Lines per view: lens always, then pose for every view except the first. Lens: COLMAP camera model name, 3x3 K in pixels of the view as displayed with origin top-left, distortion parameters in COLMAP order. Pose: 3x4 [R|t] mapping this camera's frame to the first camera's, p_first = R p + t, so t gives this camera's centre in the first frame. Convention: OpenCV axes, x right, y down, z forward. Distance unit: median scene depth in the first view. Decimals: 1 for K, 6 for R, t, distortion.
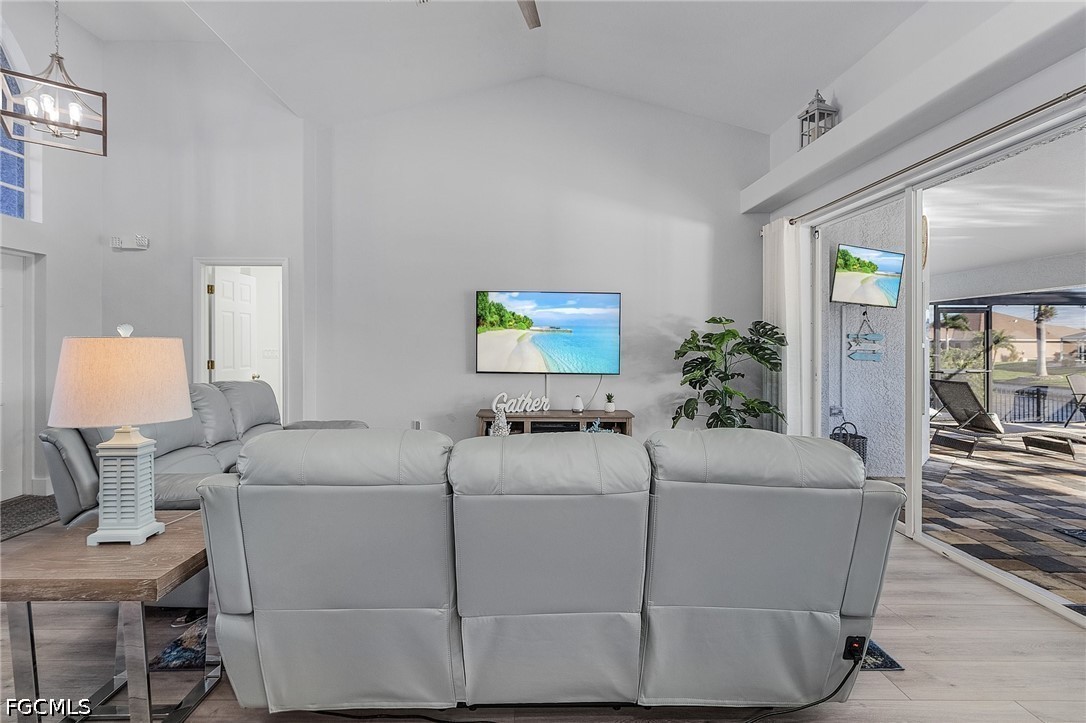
lens RADIAL K [[504.0, 0, 543.0], [0, 504.0, 361.5], [0, 0, 1]] dist [0.000350, -0.000079]
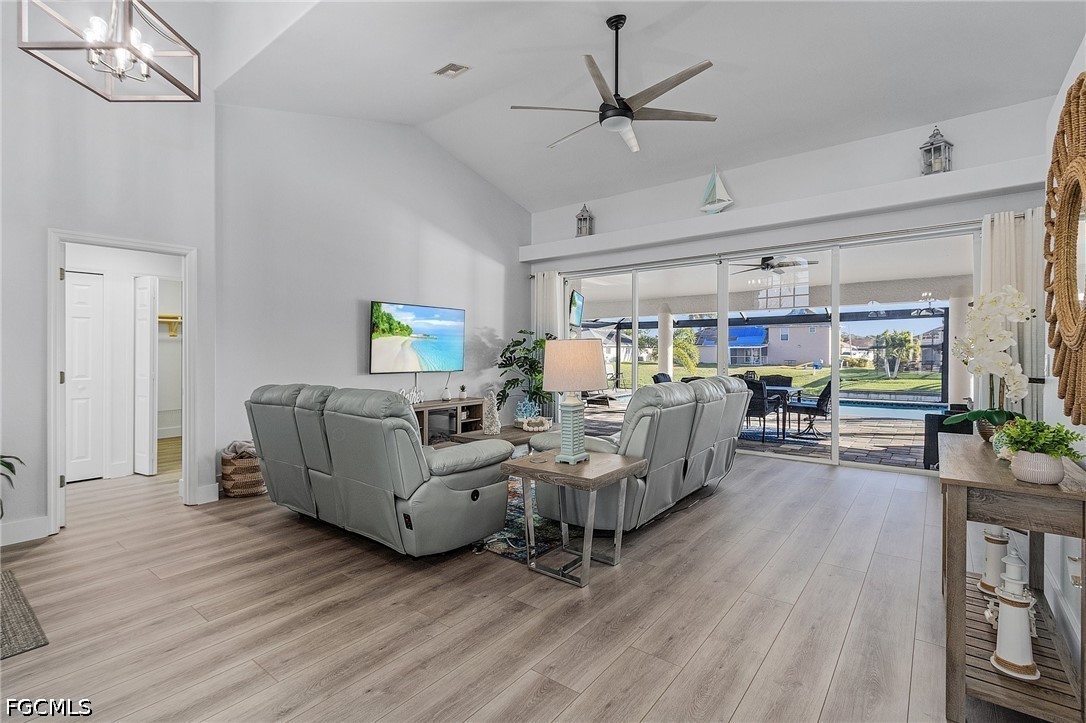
lens RADIAL K [[497.8, 0, 548.7], [0, 497.8, 350.5], [0, 0, 1]] dist [0.160701, 0.000005]
pose [[0.633399, -0.007514, 0.773789, -0.756961], [0.030548, 0.999416, -0.015300, -0.000805], [-0.773222, 0.033329, 0.633259, -0.022093]]
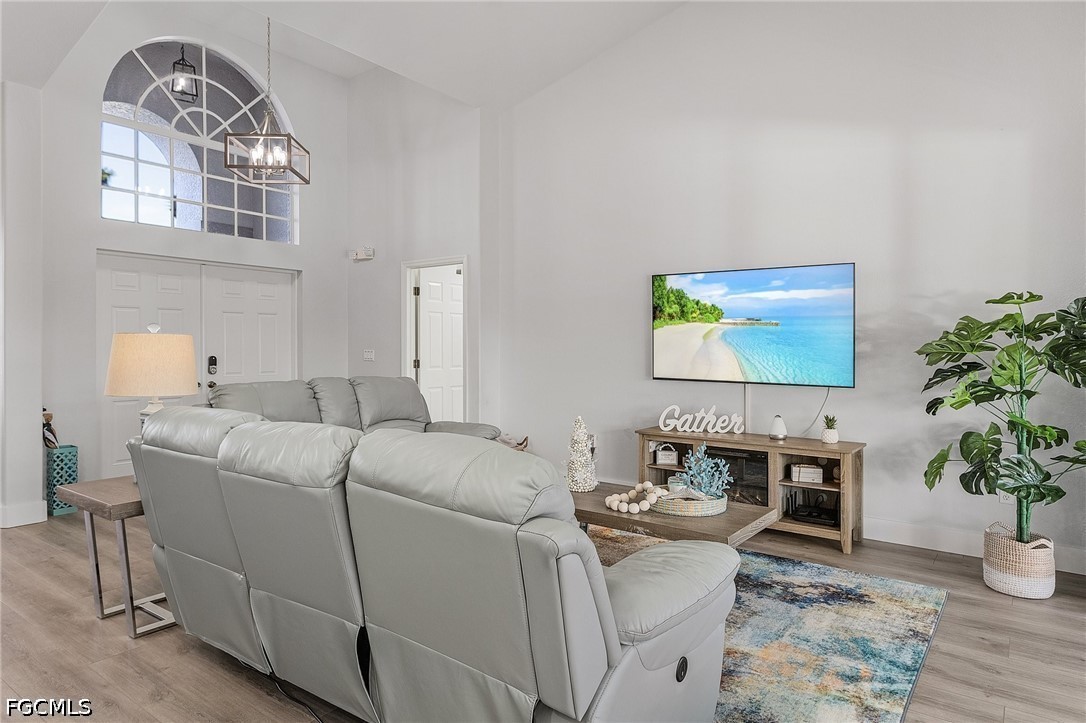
lens RADIAL K [[658.8, 0, 543.0], [0, 658.8, 361.5], [0, 0, 1]] dist [-0.031830, 0.000946]
pose [[0.800032, 0.011992, -0.599838, 0.349460], [-0.020350, 0.999767, -0.007153, 0.005994], [0.599613, 0.017929, 0.800090, 0.073011]]
